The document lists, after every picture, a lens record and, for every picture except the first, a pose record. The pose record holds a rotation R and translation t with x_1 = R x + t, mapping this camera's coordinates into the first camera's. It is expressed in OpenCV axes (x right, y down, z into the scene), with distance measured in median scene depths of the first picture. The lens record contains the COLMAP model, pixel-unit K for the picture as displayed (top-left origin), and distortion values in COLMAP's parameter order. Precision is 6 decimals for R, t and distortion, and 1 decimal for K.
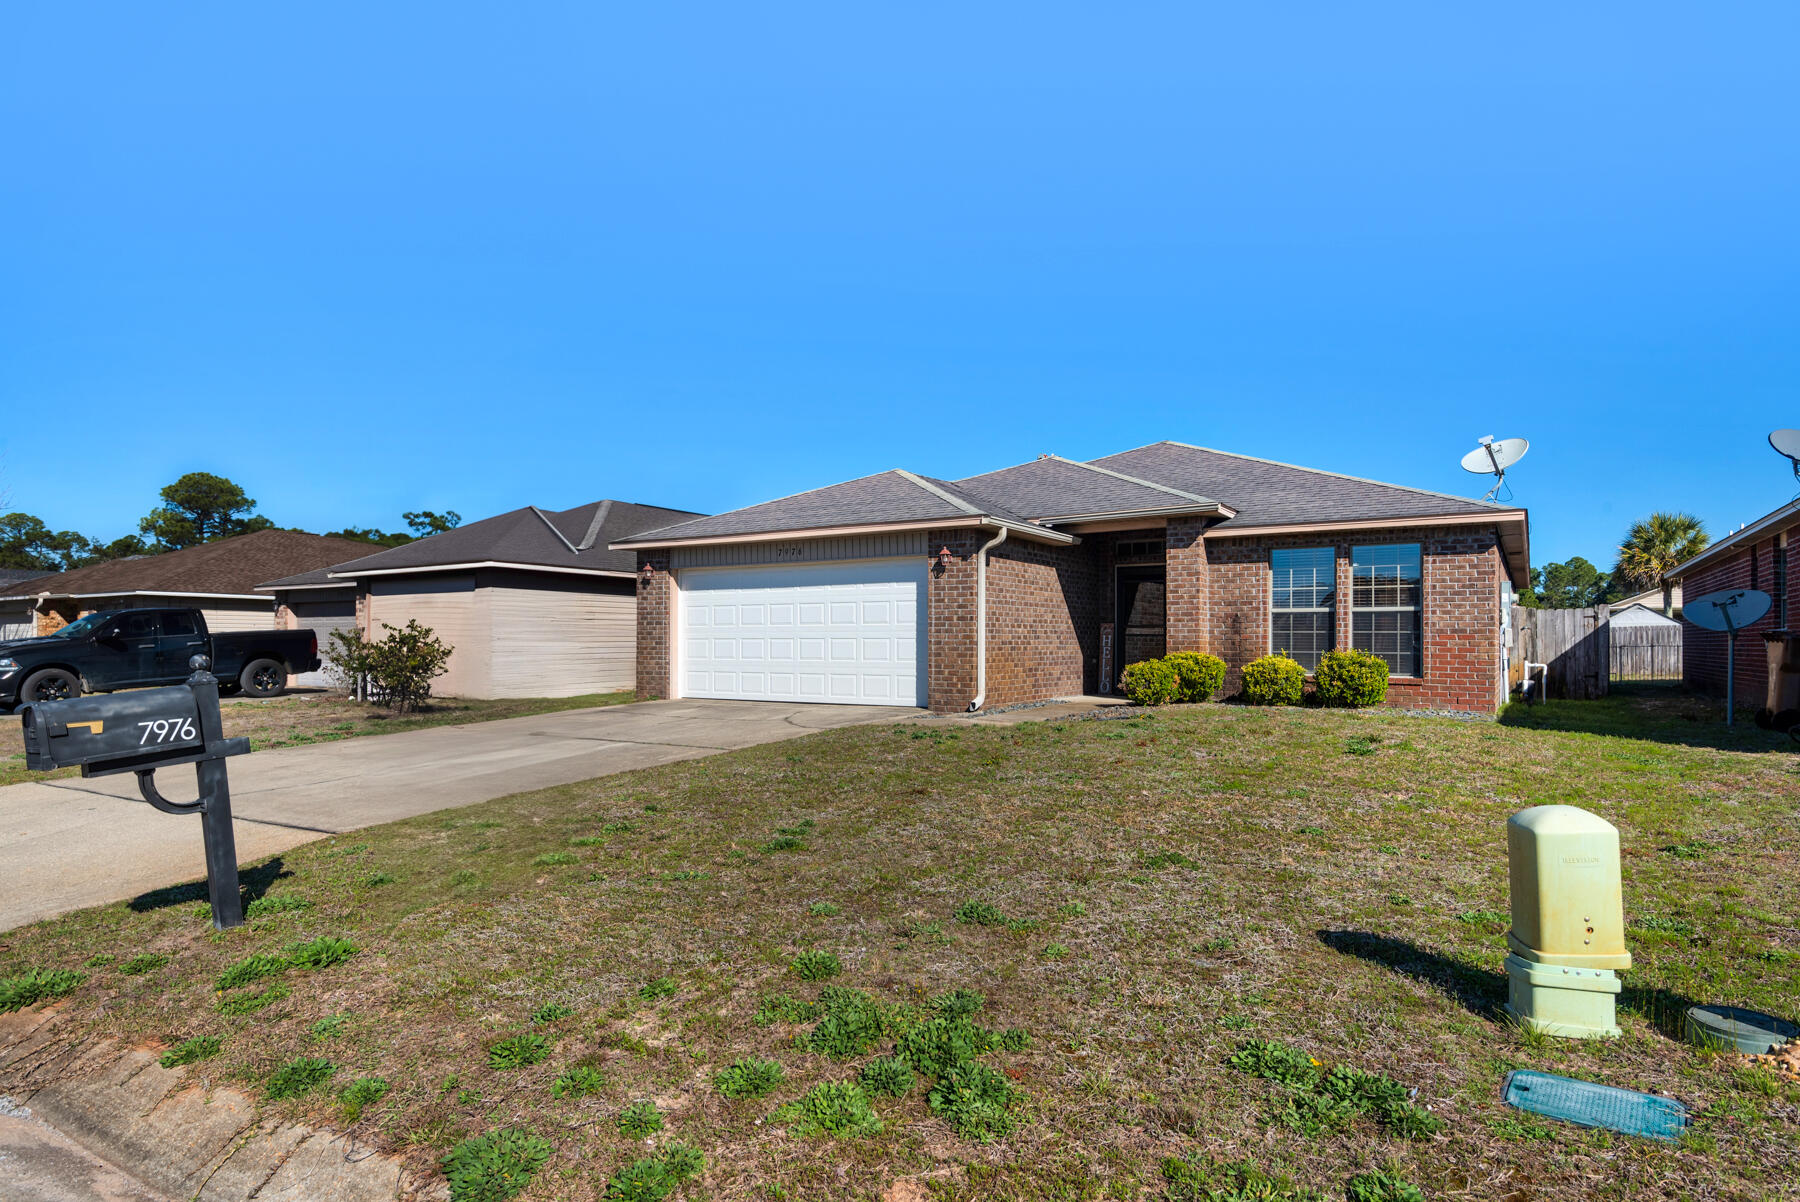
lens RADIAL K [[1002.3, 0, 898.8], [0, 1002.3, 627.5], [0, 0, 1]] dist [0.047256, -0.000533]
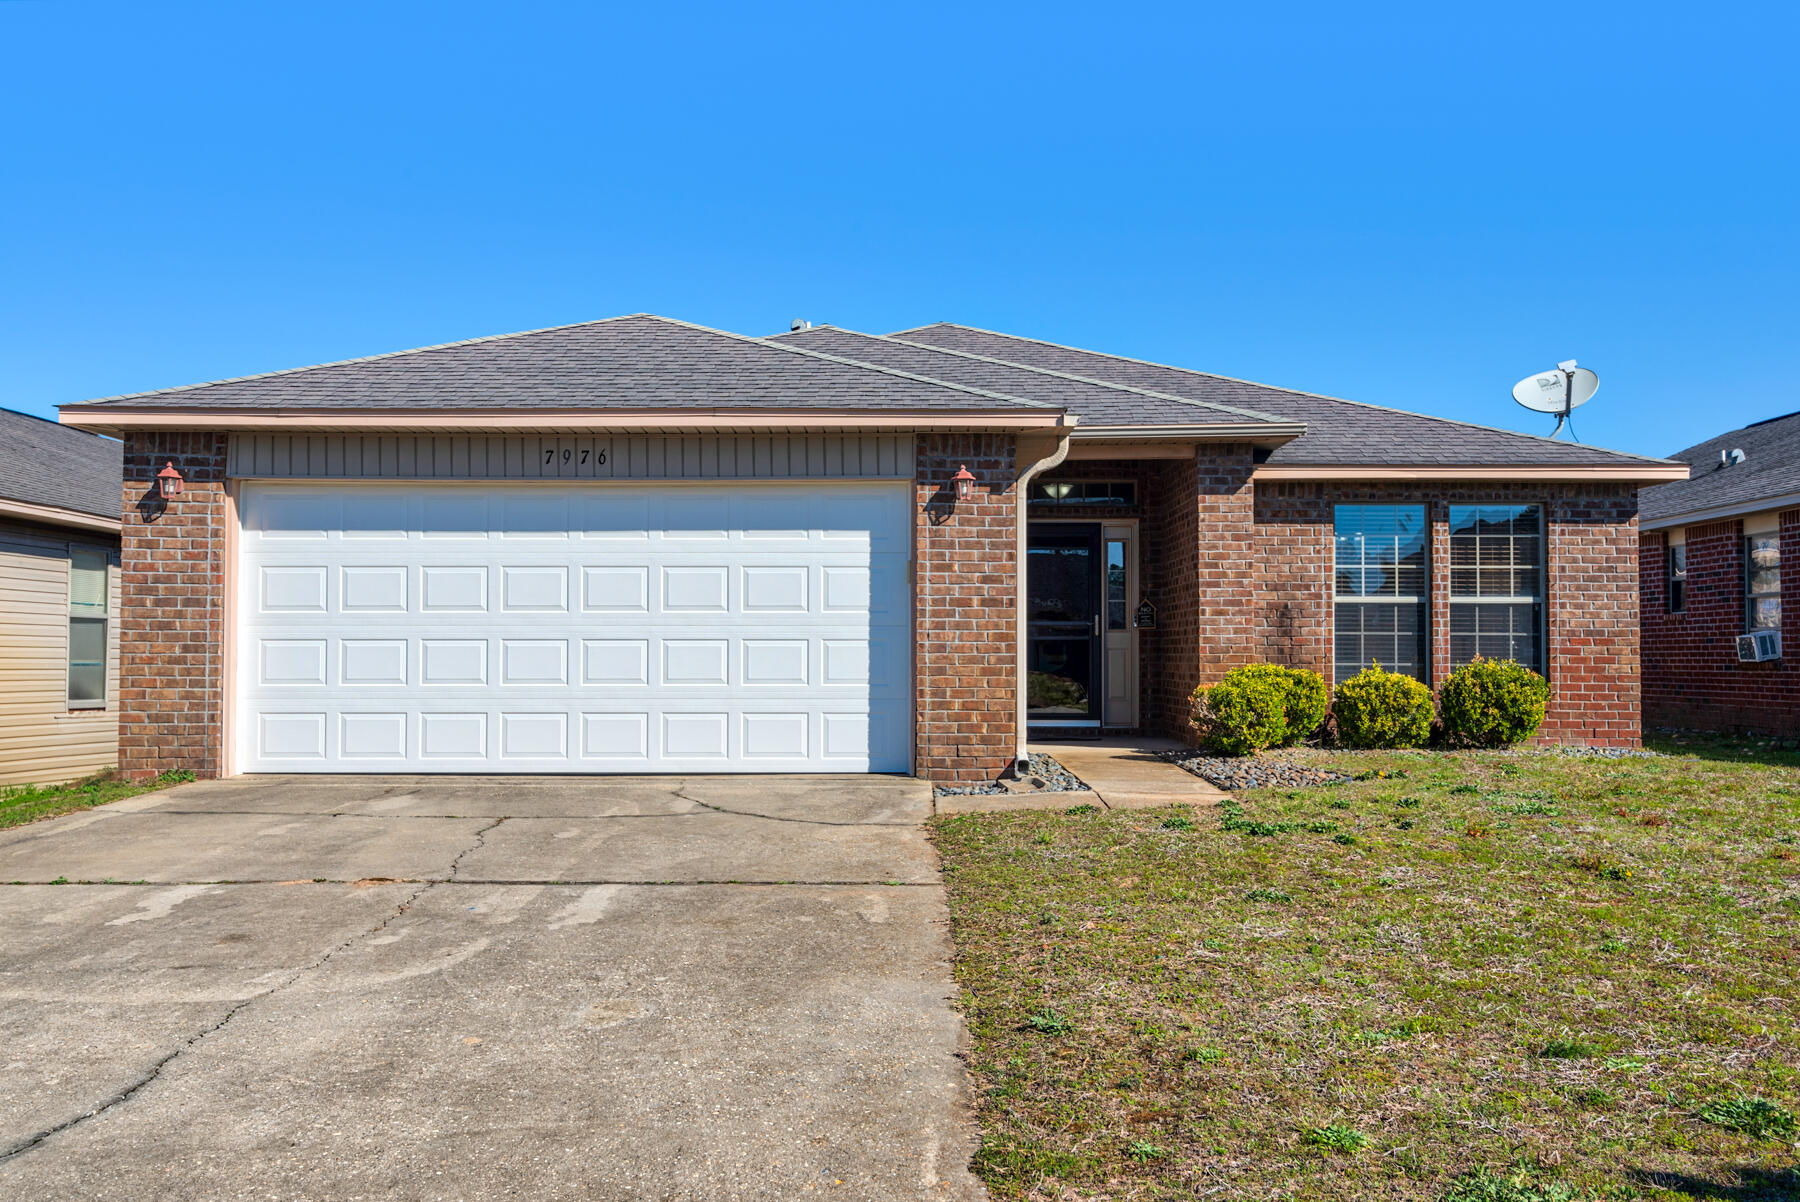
lens RADIAL K [[1584.7, 0, 895.4], [0, 1584.7, 605.1], [0, 0, 1]] dist [0.026957, 0.028419]
pose [[0.847655, 0.017457, 0.530260, -0.409791], [-0.008618, 0.999780, -0.019138, 0.008614], [-0.530477, 0.011652, 0.847619, 0.305957]]
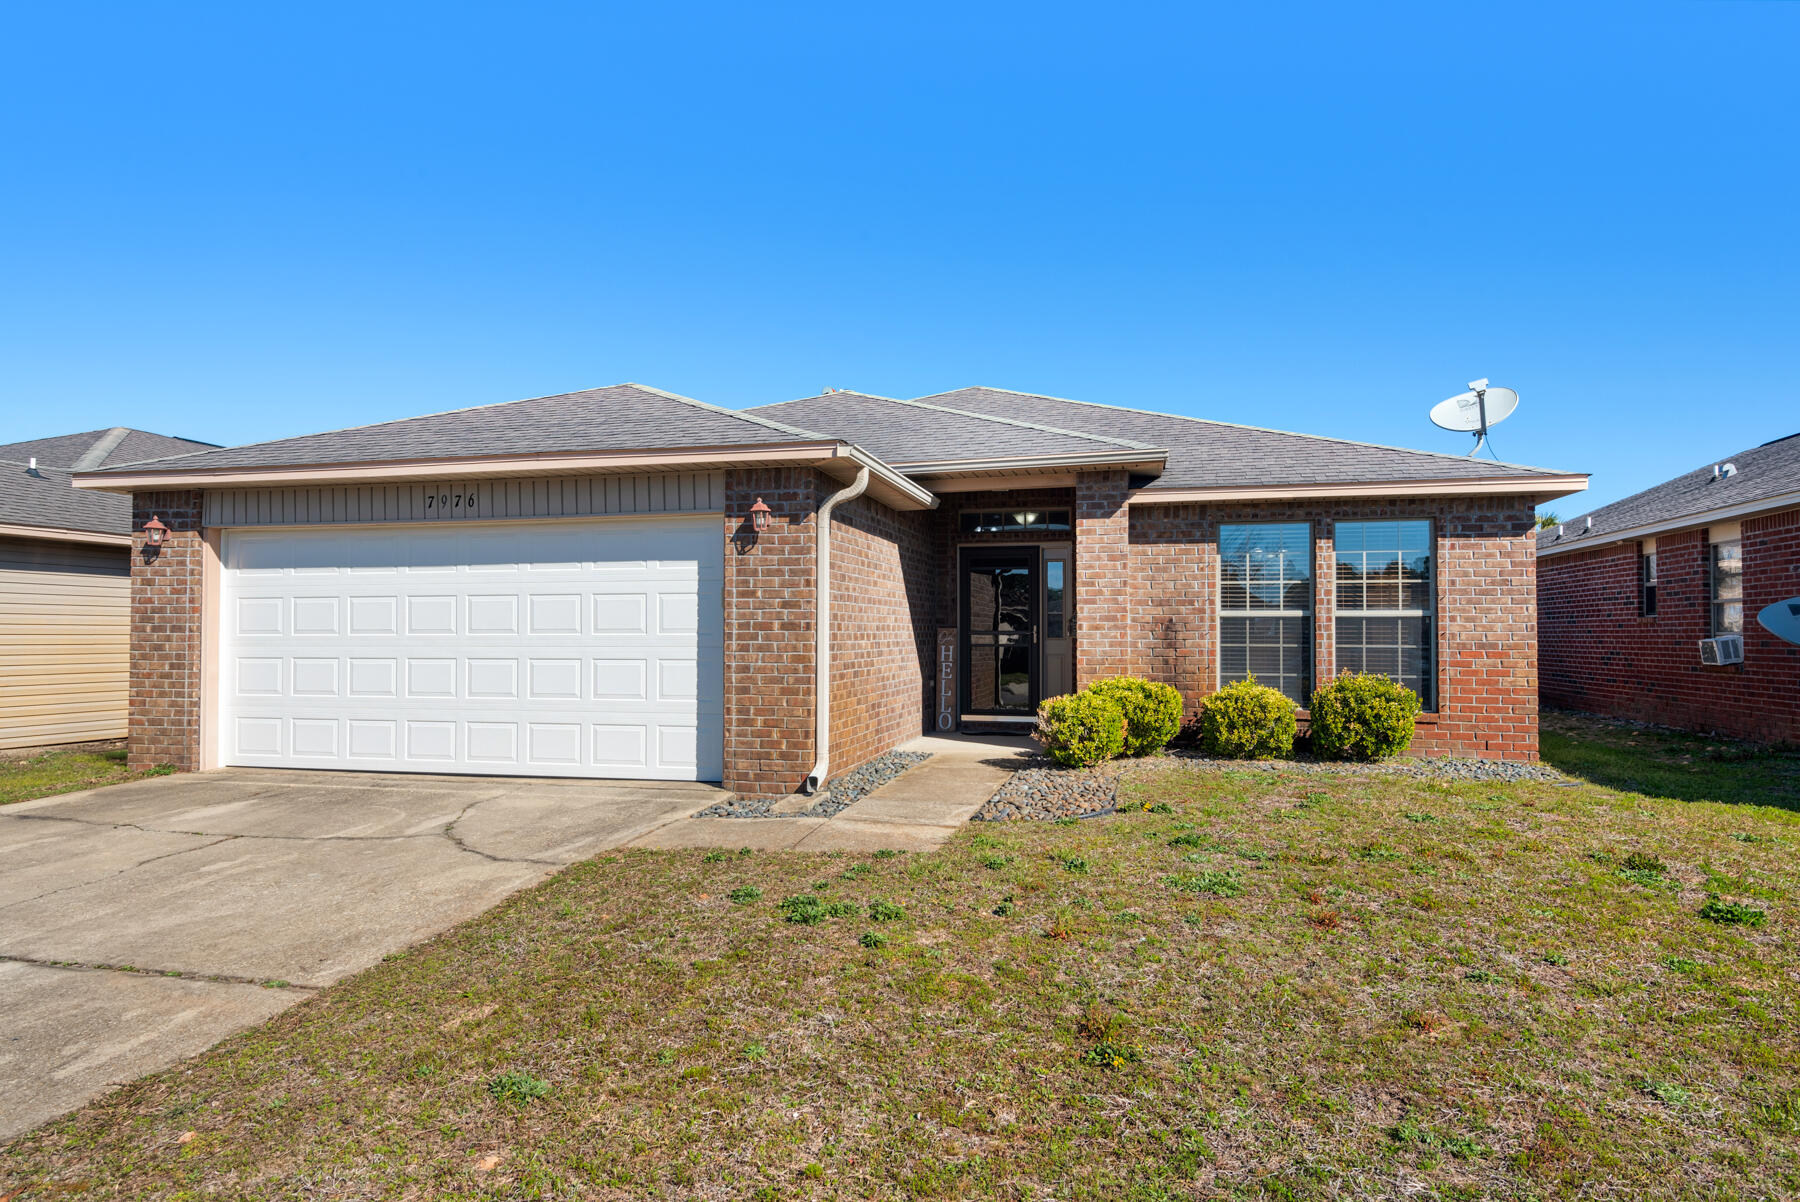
lens RADIAL K [[1041.0, 0, 895.9], [0, 1041.0, 609.8], [0, 0, 1]] dist [0.034251, -0.013298]
pose [[0.949147, 0.006118, 0.314775, -0.062451], [-0.003735, 0.999960, -0.008173, -0.013206], [-0.314812, 0.006582, 0.949131, 0.410995]]
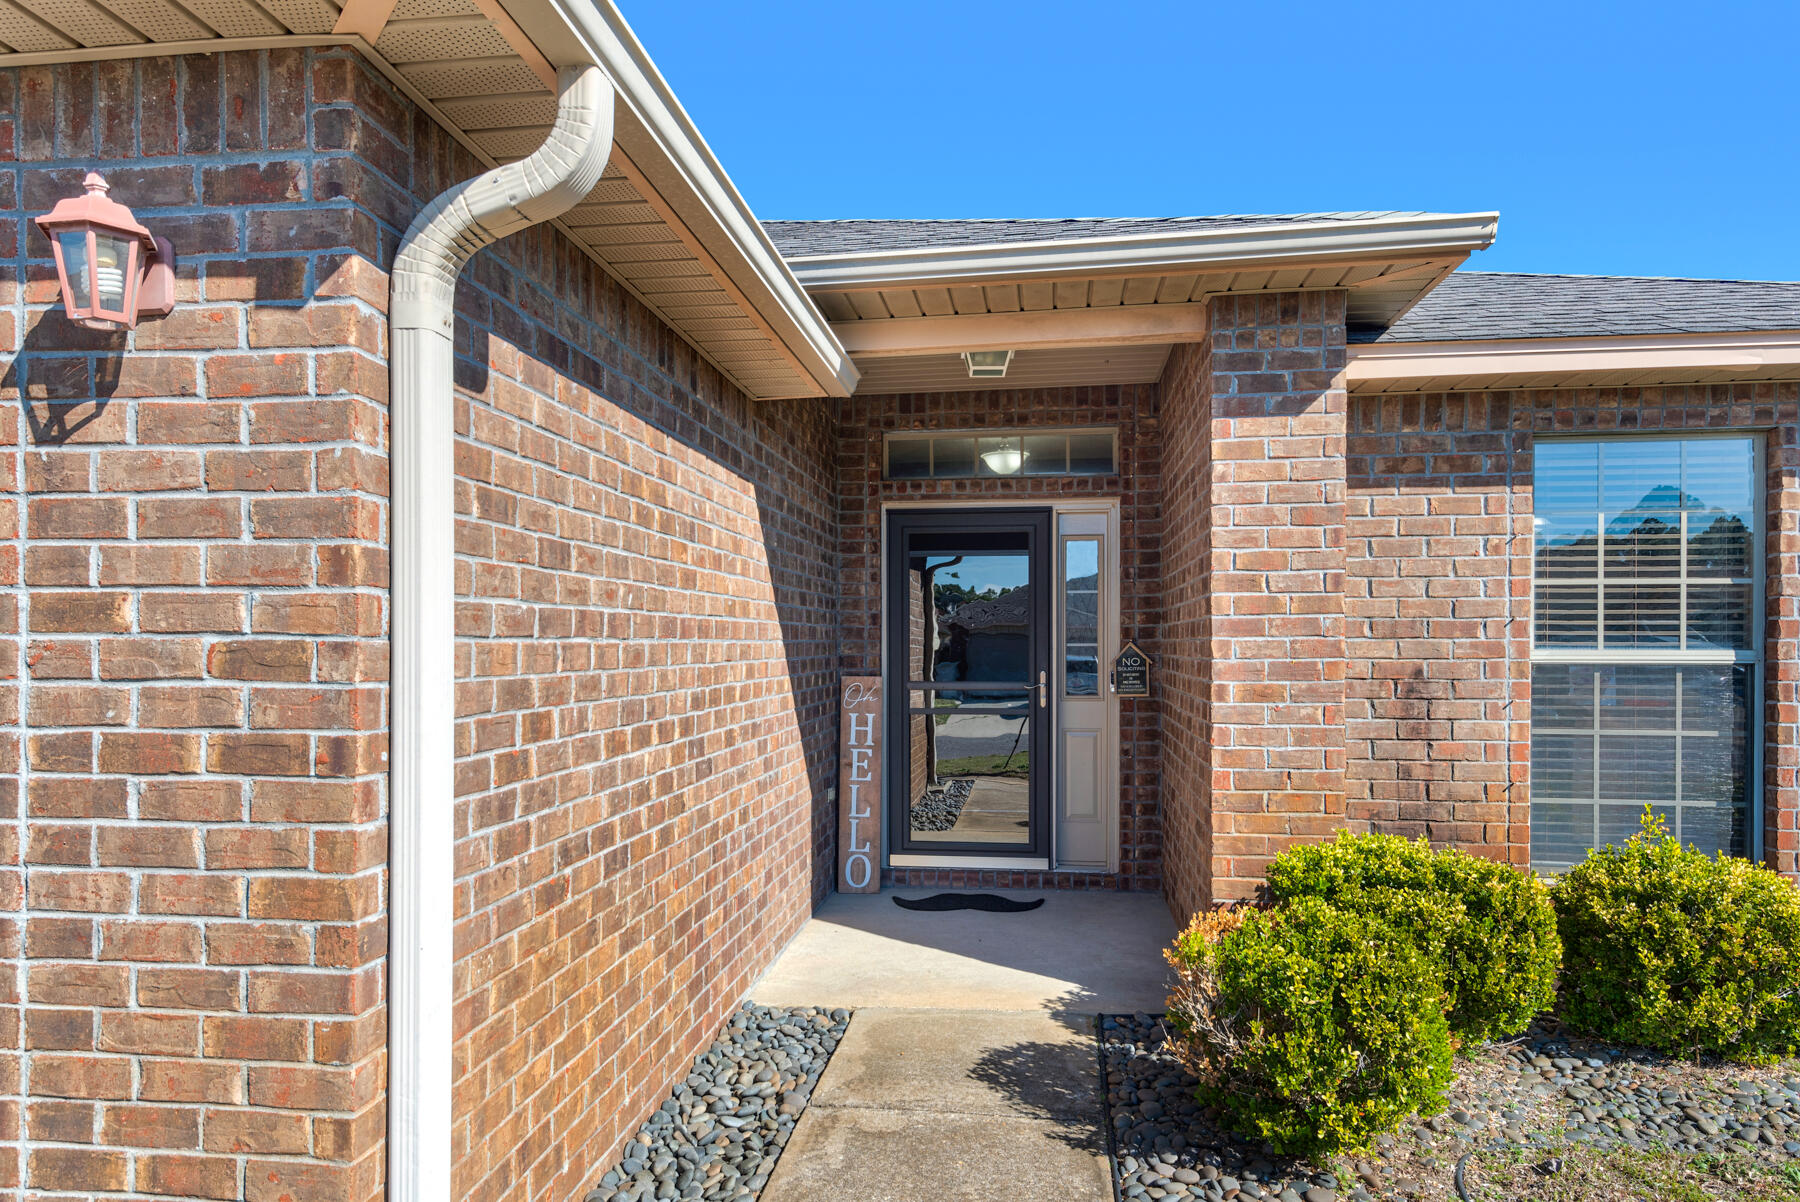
lens RADIAL K [[1144.3, 0, 893.2], [0, 1144.3, 650.1], [0, 0, 1]] dist [0.019507, -0.004411]
pose [[0.908846, -0.004304, 0.417109, 0.072966], [-0.004210, 0.999801, 0.019488, -0.024925], [-0.417110, -0.019468, 0.908647, 0.804176]]
